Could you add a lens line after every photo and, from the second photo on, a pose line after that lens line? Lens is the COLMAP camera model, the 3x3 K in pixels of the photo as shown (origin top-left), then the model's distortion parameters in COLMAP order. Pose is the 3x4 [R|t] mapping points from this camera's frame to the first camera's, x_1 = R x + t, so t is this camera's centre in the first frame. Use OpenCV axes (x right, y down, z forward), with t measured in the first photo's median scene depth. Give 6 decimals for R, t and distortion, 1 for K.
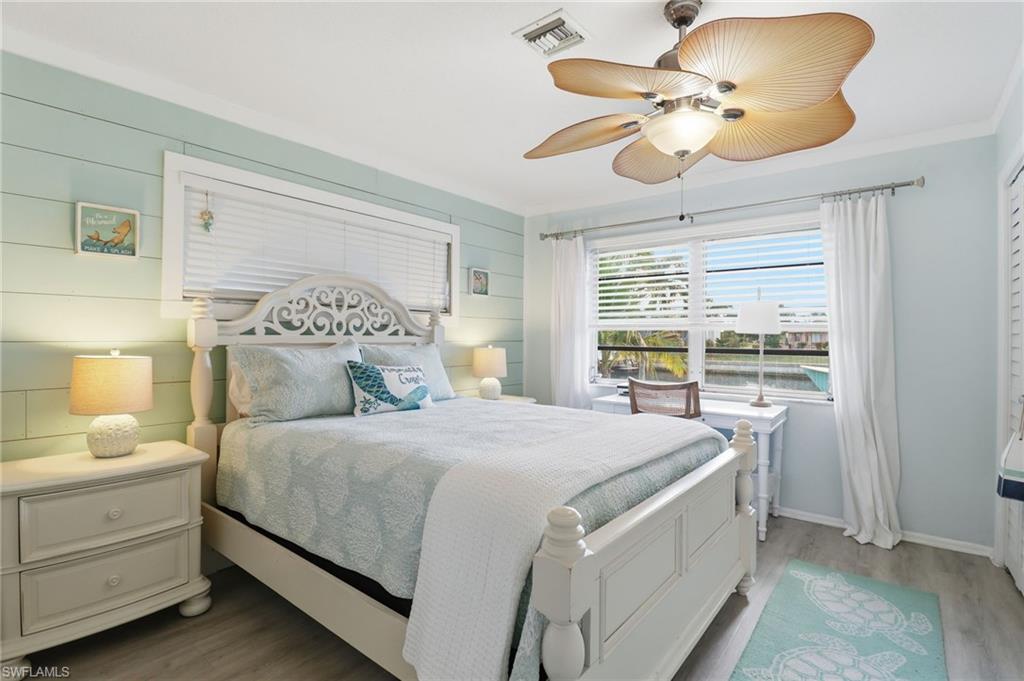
lens RADIAL K [[491.1, 0, 515.3], [0, 491.1, 333.9], [0, 0, 1]] dist [-0.002062, -0.000427]
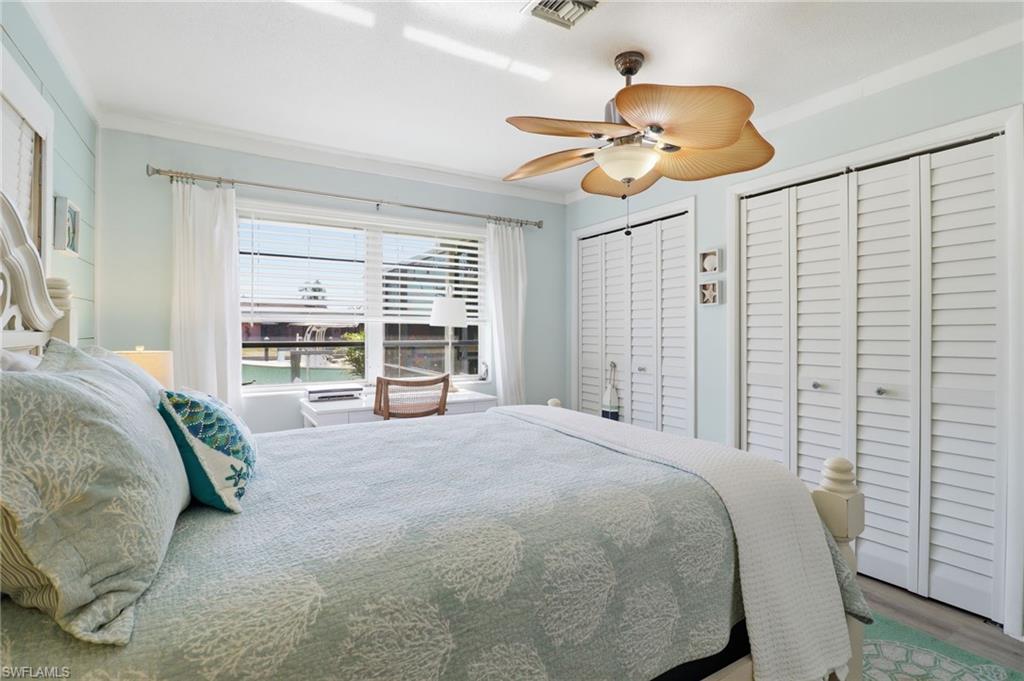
lens RADIAL K [[491.1, 0, 515.3], [0, 491.1, 333.9], [0, 0, 1]] dist [-0.002062, -0.000427]
pose [[0.354401, -0.012348, 0.935012, -0.626715], [-0.006473, 0.999856, 0.015658, -0.003597], [-0.935071, -0.011601, 0.354271, 0.578556]]
